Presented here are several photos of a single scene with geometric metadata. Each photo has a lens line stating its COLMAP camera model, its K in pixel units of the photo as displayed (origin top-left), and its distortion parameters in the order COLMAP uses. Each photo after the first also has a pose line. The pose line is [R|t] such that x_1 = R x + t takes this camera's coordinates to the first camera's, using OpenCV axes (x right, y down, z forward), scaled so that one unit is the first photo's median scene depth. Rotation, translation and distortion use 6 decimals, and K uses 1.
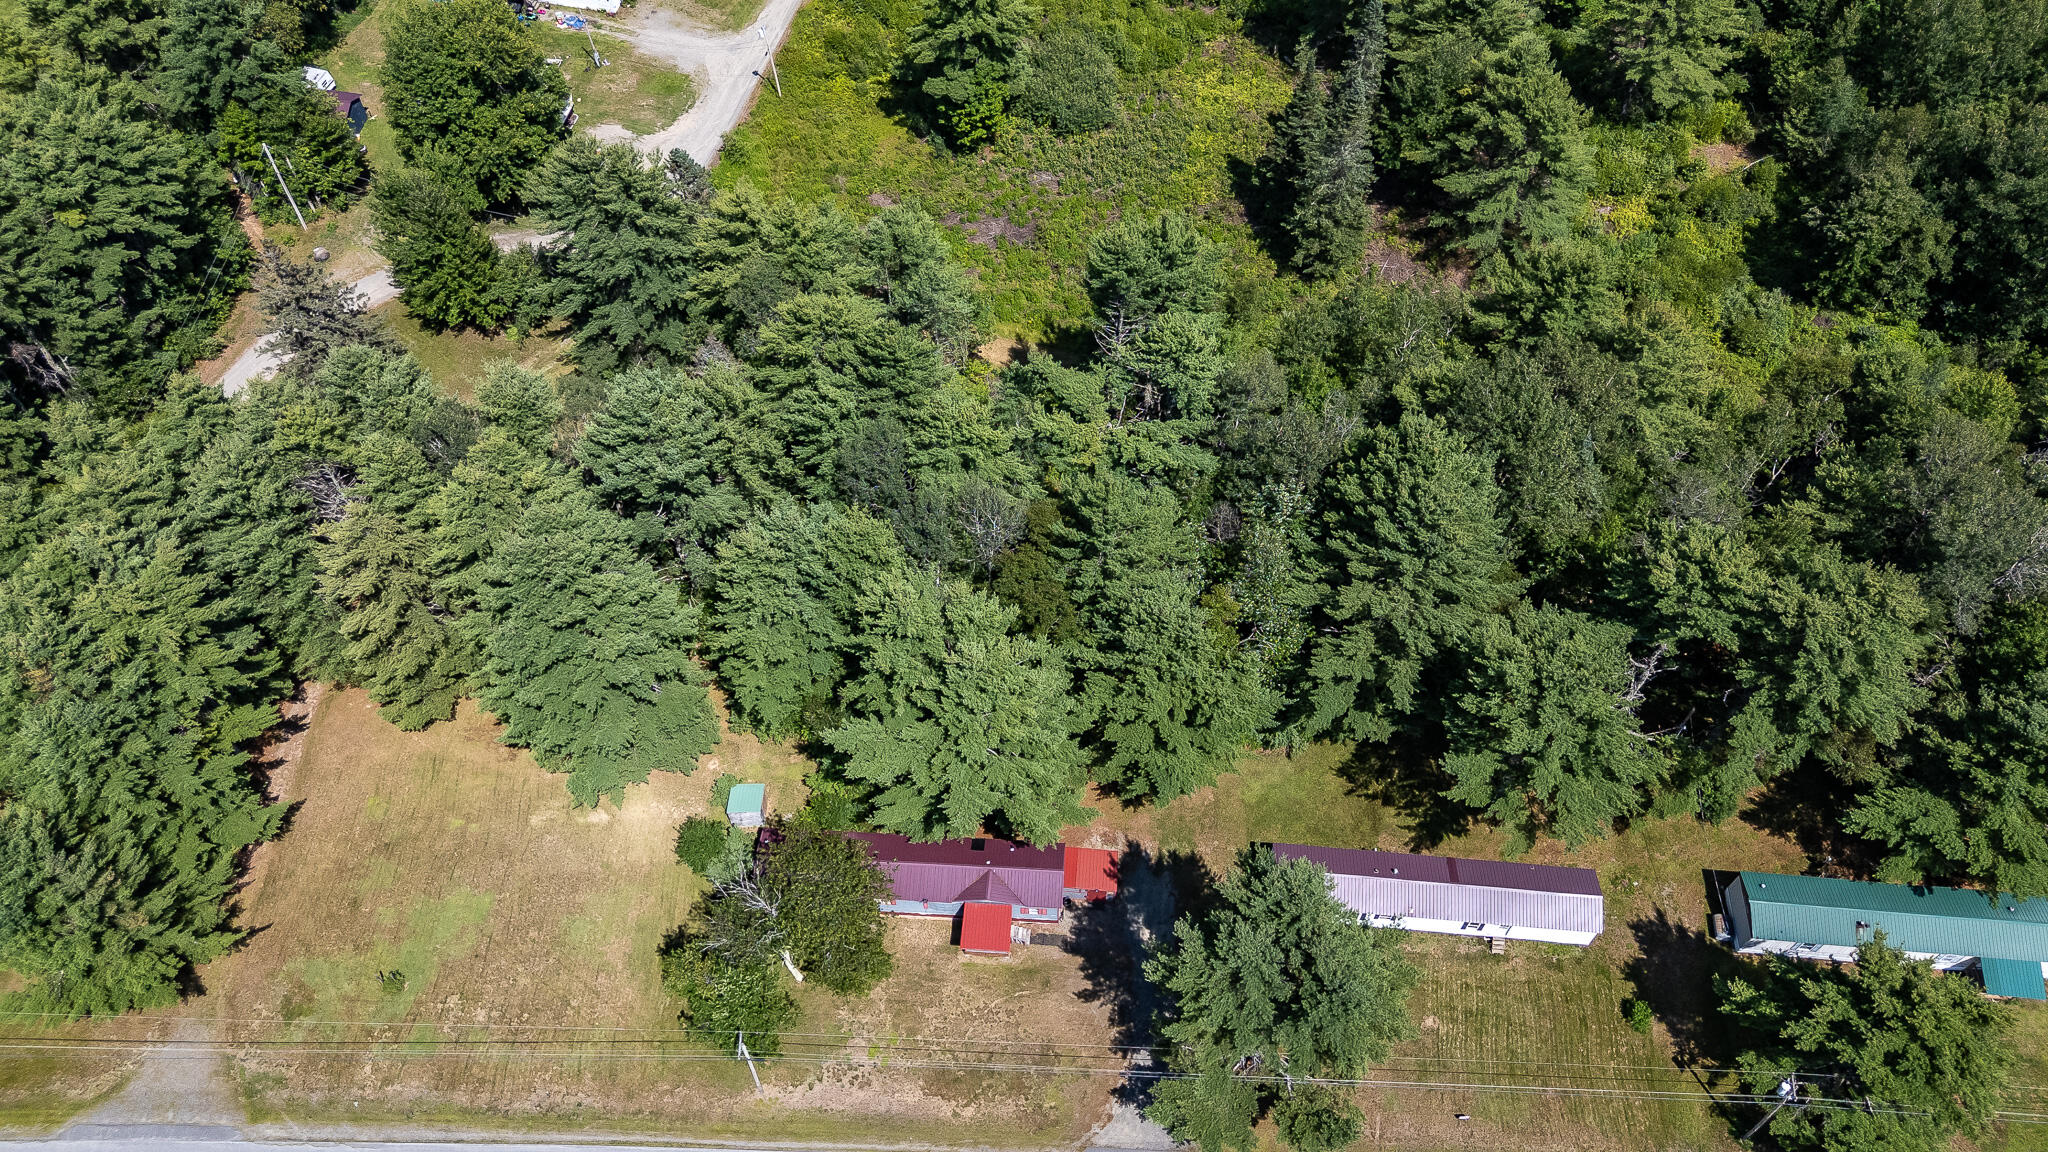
lens RADIAL K [[1533.6, 0, 1024.0], [0, 1533.6, 576.0], [0, 0, 1]] dist [0.075874, -0.074300]
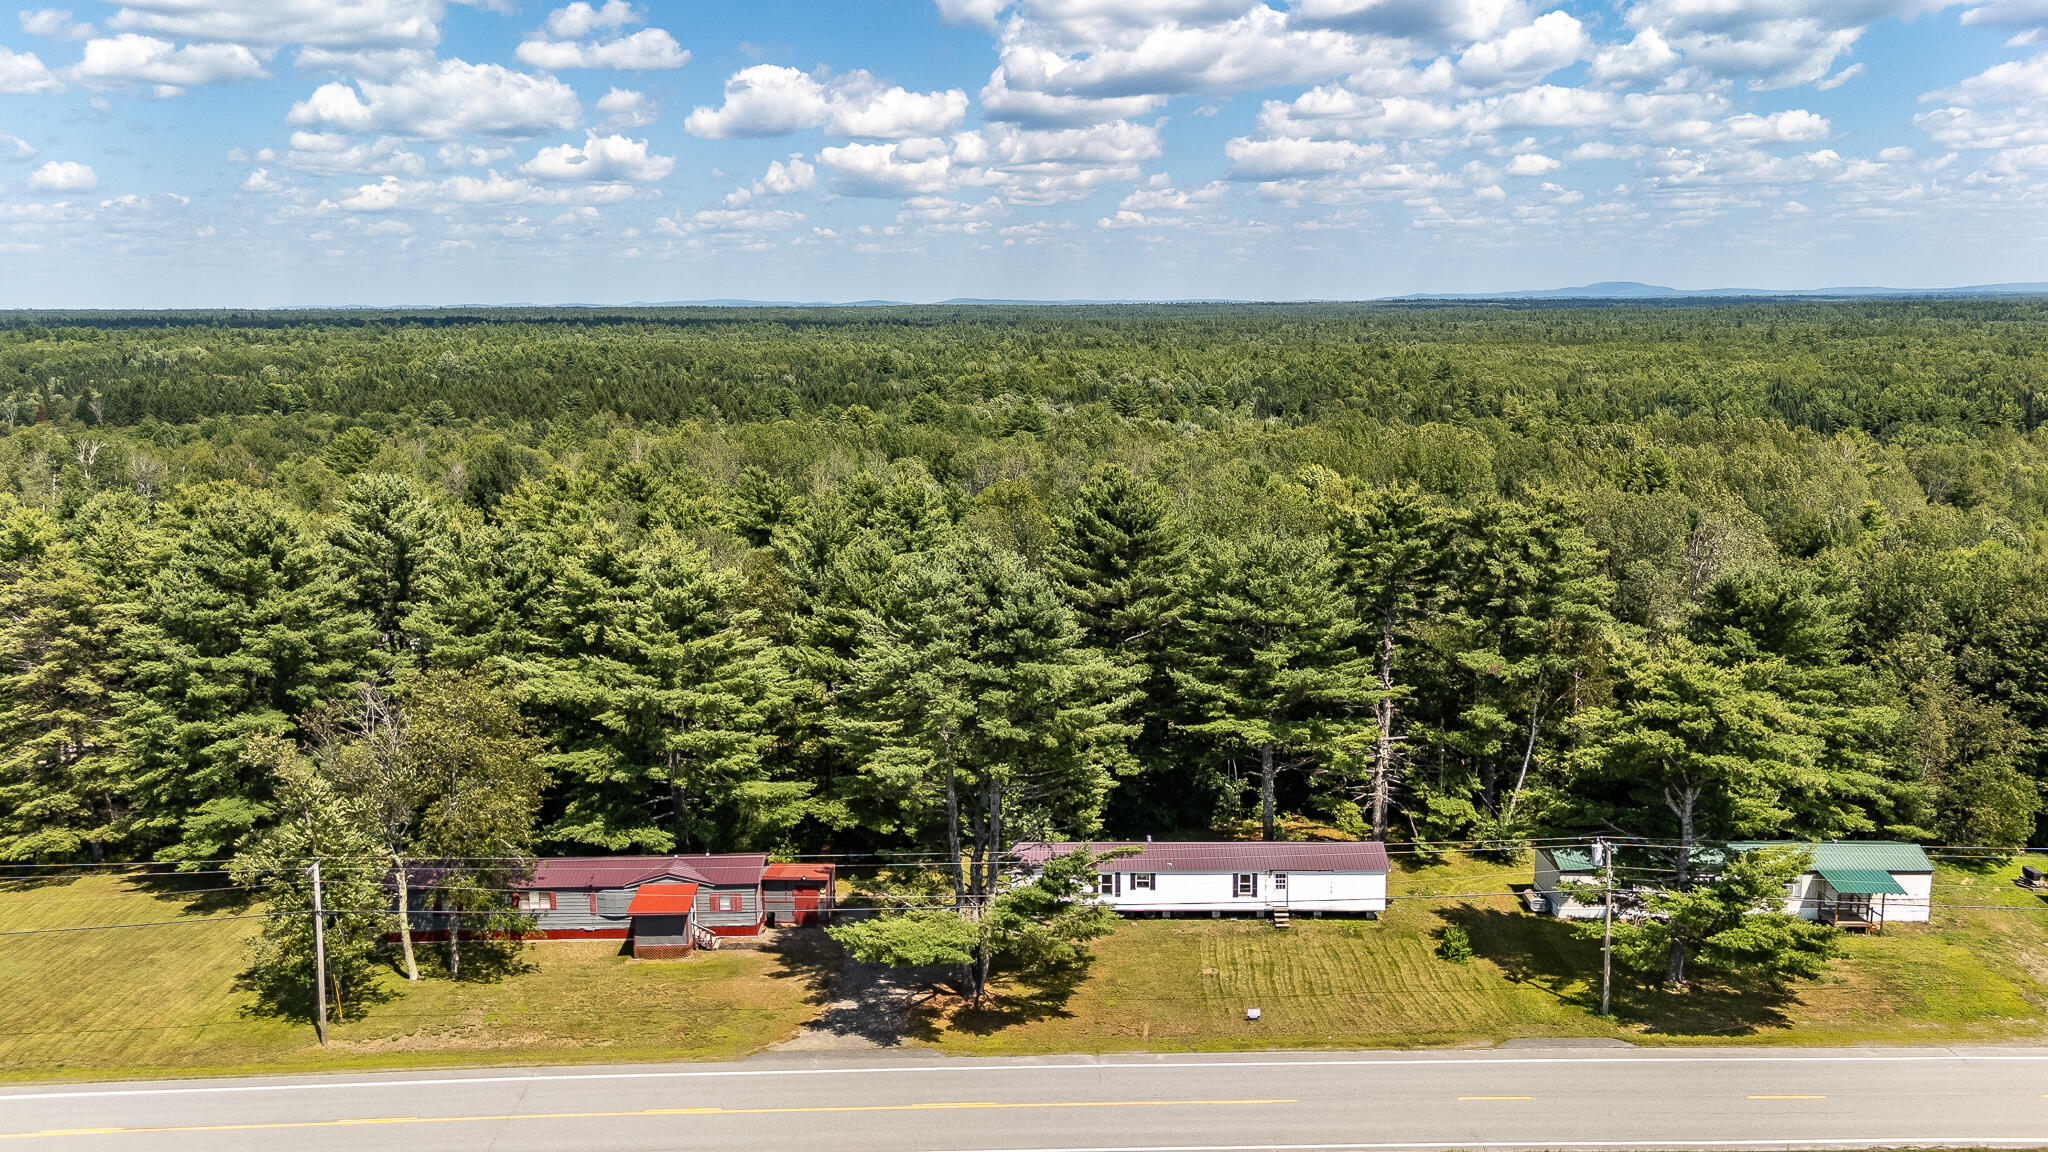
lens RADIAL K [[1519.1, 0, 1018.1], [0, 1519.1, 568.7], [0, 0, 1]] dist [0.086380, -0.096377]
pose [[0.997383, -0.013021, 0.071113, 0.109821], [0.060086, 0.696292, -0.715239, 0.706871], [-0.040202, 0.717640, 0.695253, 0.300405]]
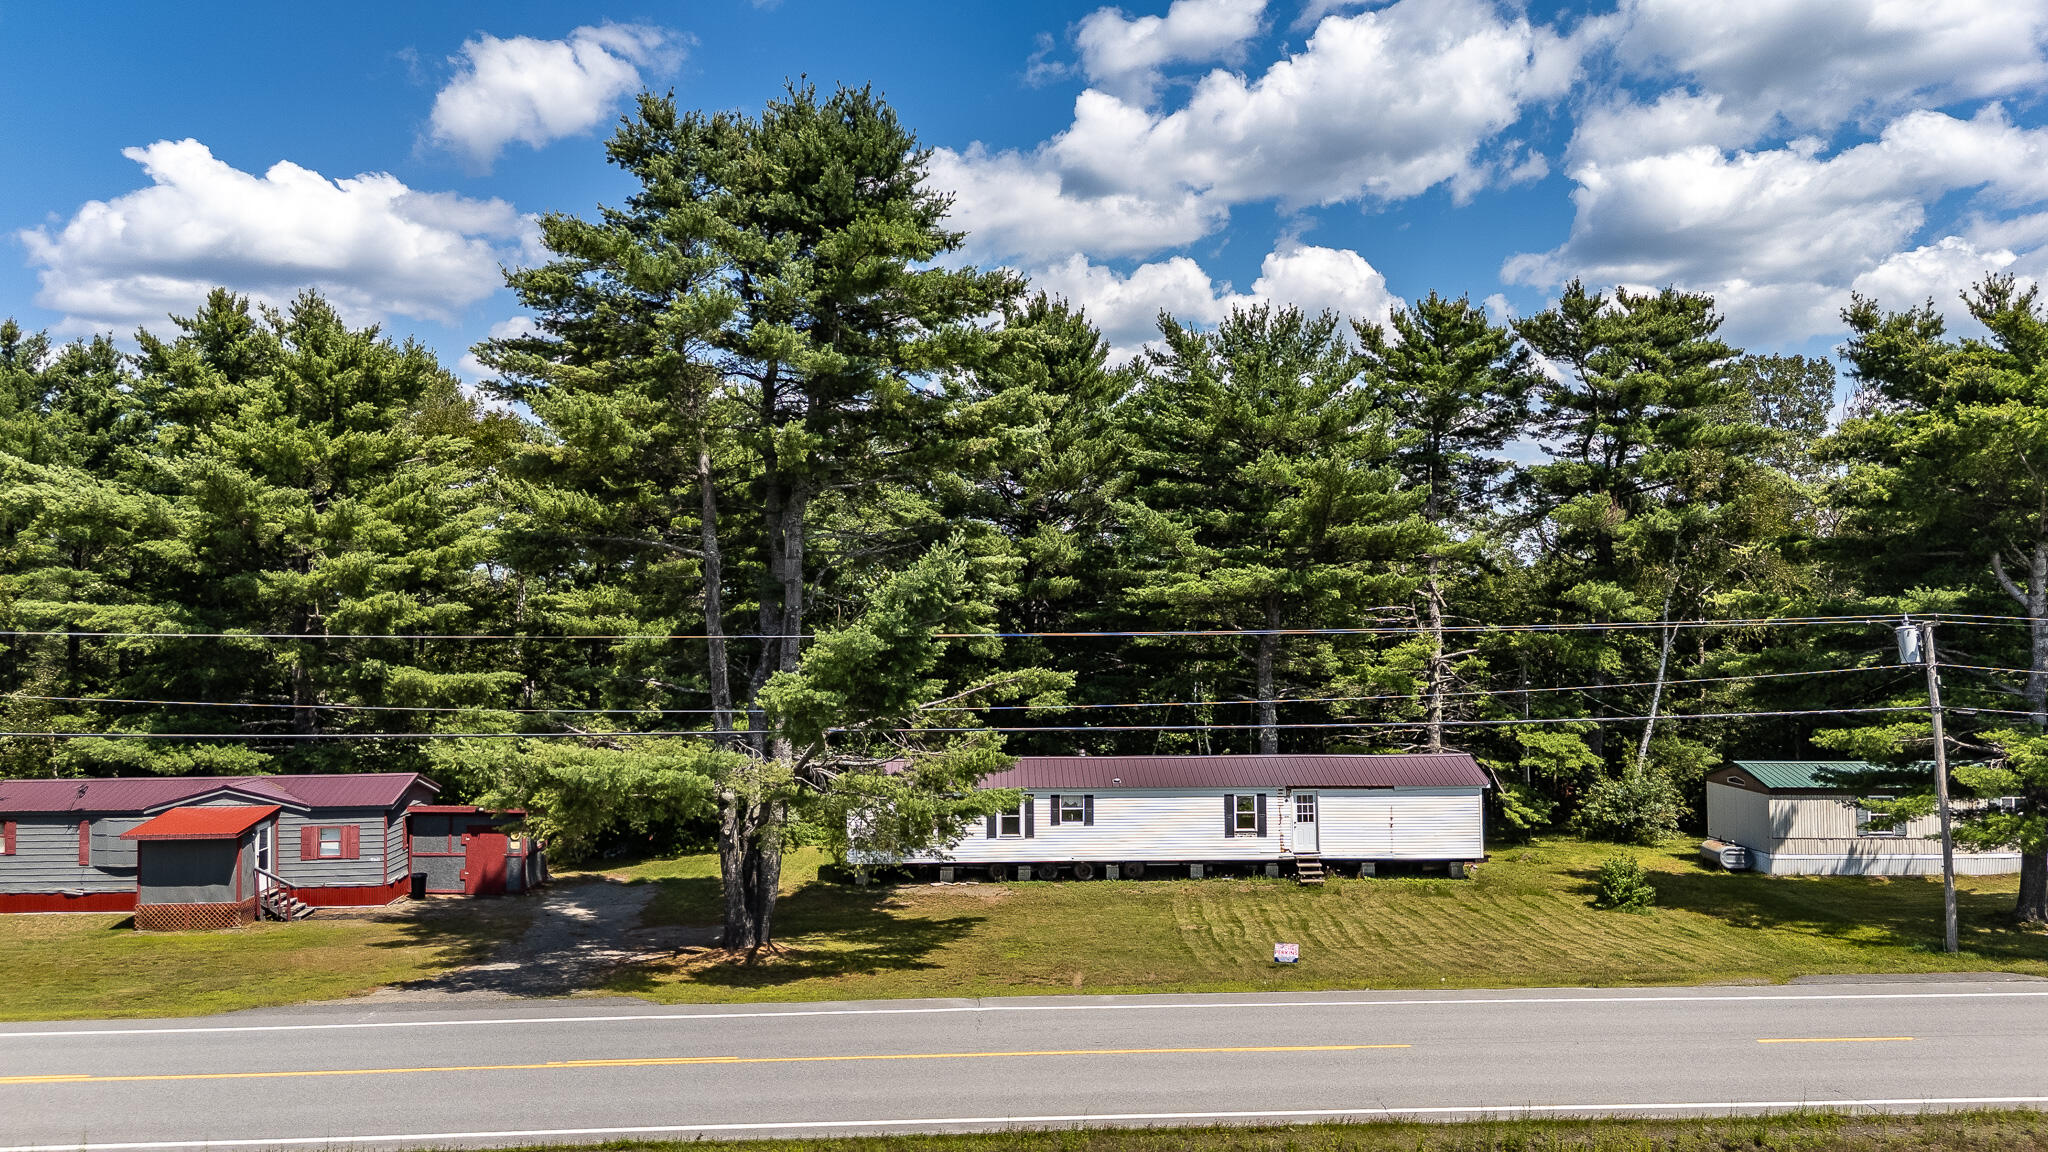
lens RADIAL K [[1518.4, 0, 1019.0], [0, 1518.4, 575.5], [0, 0, 1]] dist [0.038240, -0.014517]
pose [[0.993059, 0.005771, 0.117480, 0.162054], [0.095250, 0.546539, -0.831999, 0.591714], [-0.069009, 0.837414, 0.542195, 0.684007]]
